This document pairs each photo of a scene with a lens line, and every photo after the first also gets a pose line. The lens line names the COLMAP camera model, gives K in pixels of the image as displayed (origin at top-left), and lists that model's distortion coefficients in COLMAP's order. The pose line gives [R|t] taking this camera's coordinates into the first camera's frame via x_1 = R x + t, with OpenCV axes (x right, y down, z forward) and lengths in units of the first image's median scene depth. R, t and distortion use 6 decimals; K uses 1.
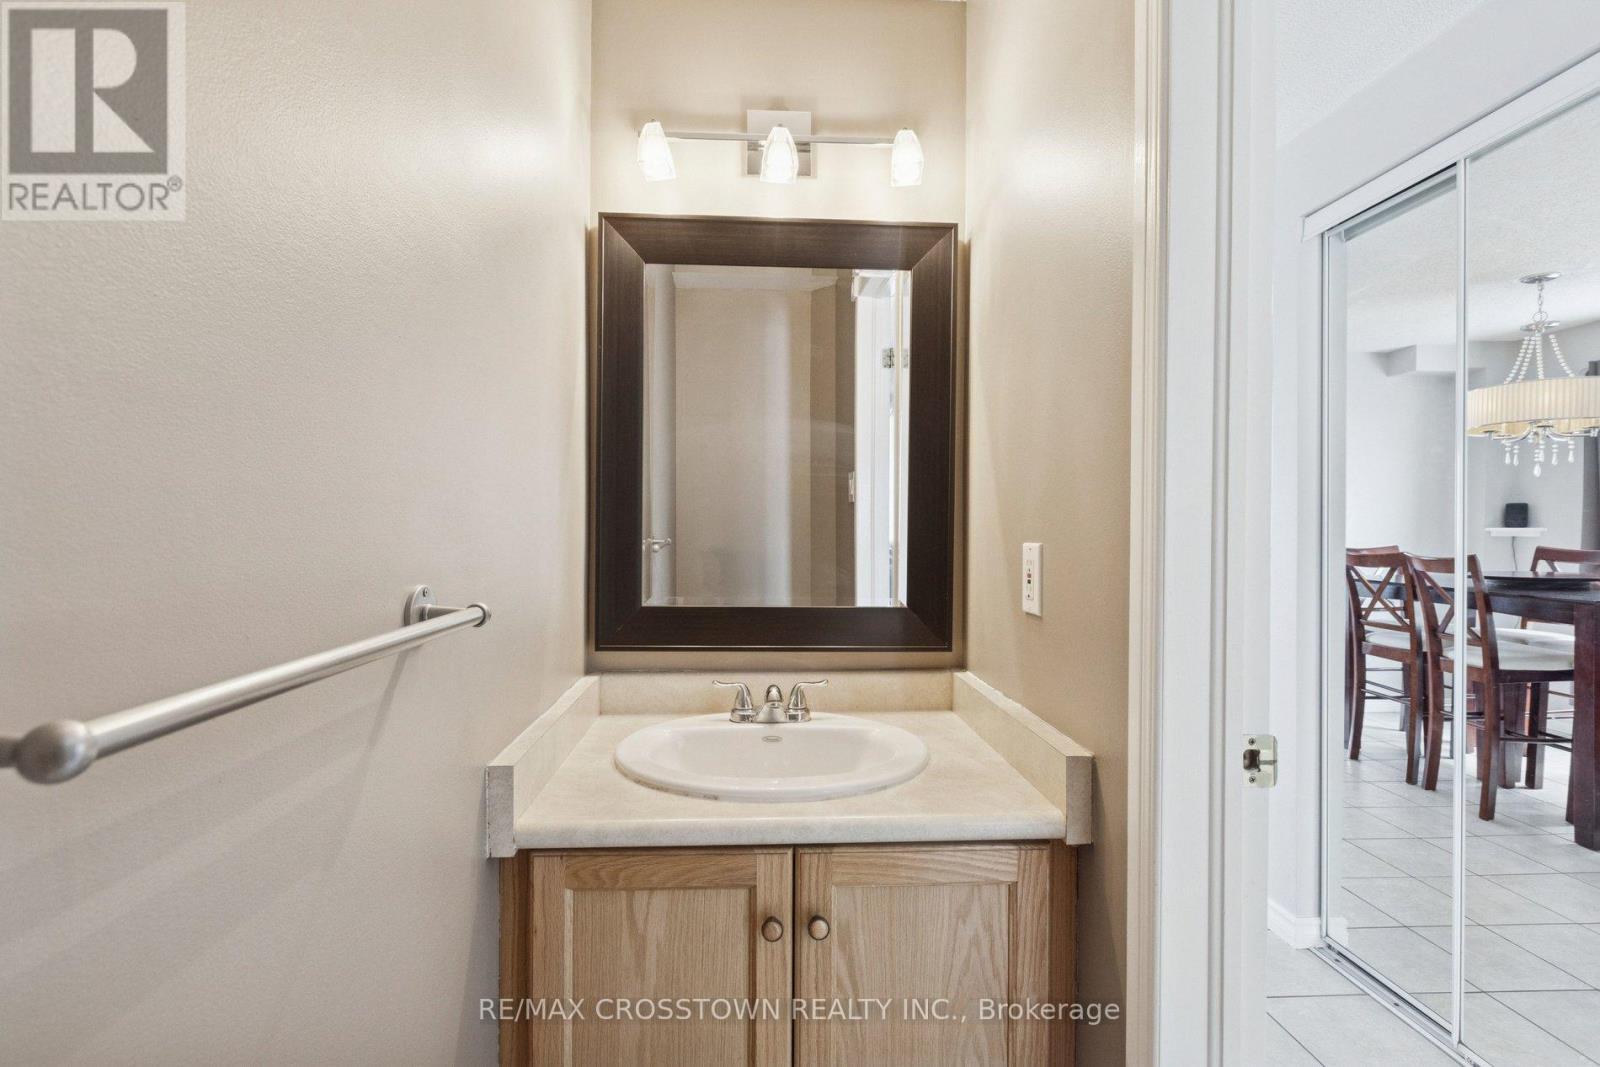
lens RADIAL K [[714.1, 0, 799.2], [0, 714.1, 528.6], [0, 0, 1]] dist [0.002177, -0.000235]
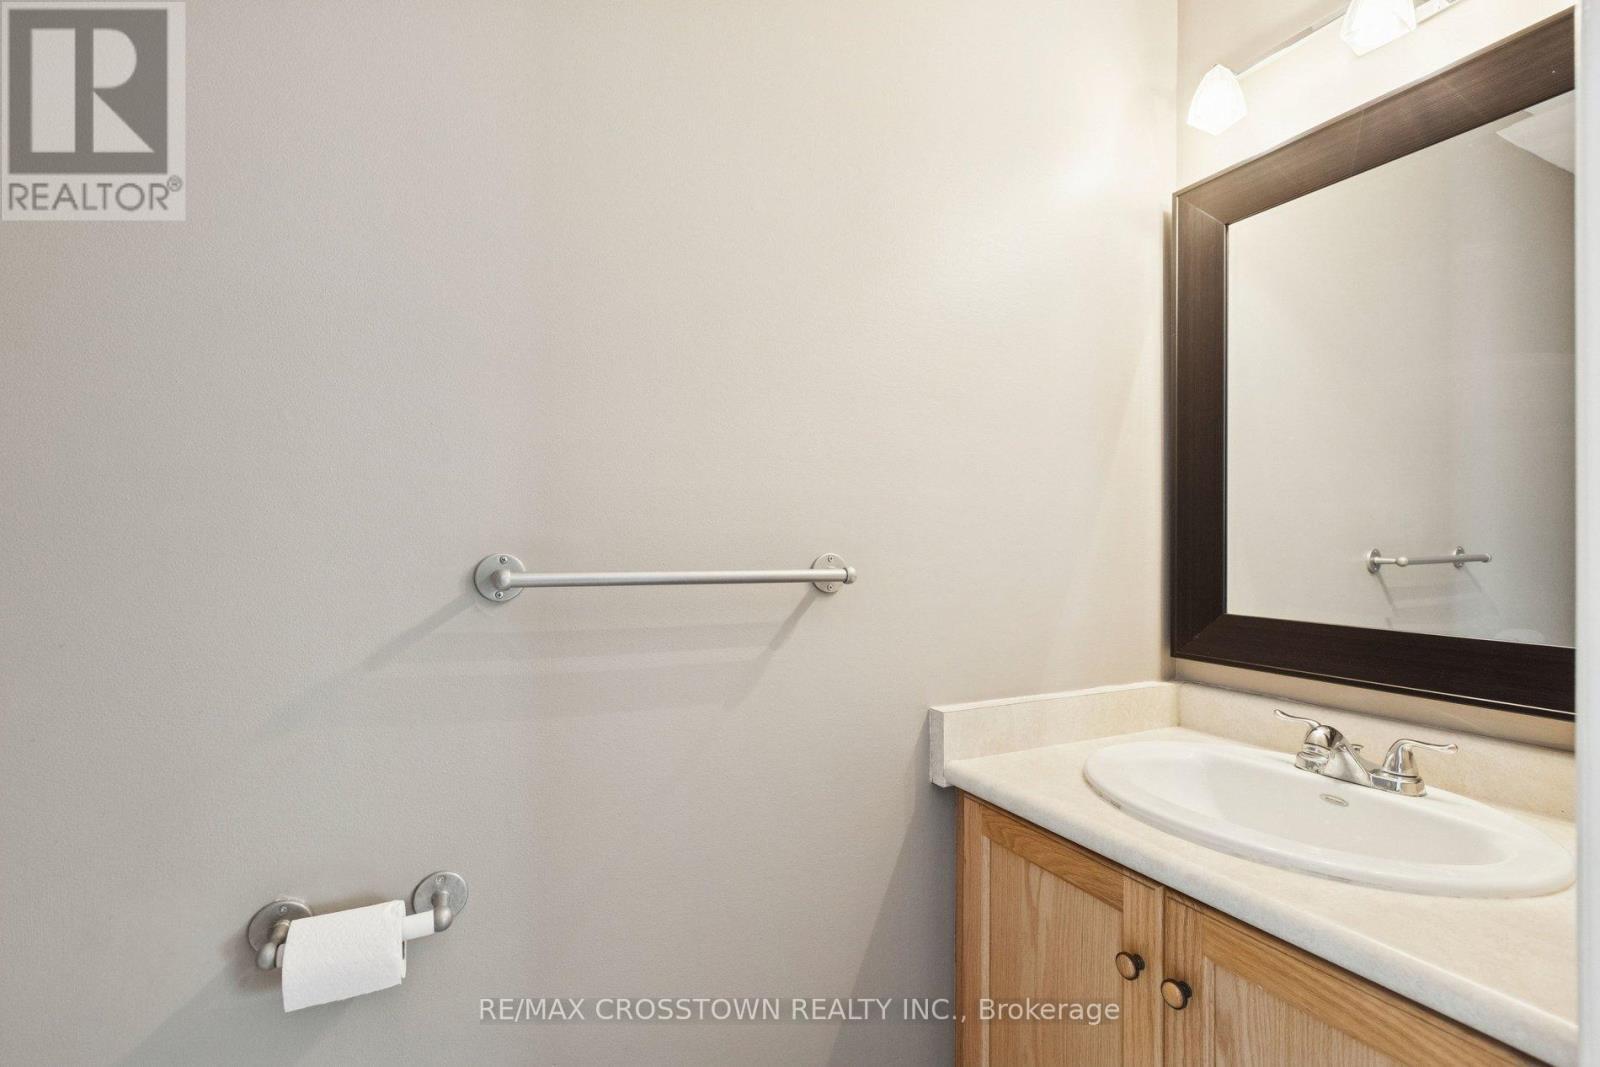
lens RADIAL K [[714.1, 0, 799.2], [0, 714.1, 528.6], [0, 0, 1]] dist [0.002177, -0.000235]
pose [[0.407713, -0.023439, -0.912809, 0.599065], [-0.003577, 0.999622, -0.027265, 0.046829], [0.913103, 0.014381, 0.407475, 0.255443]]
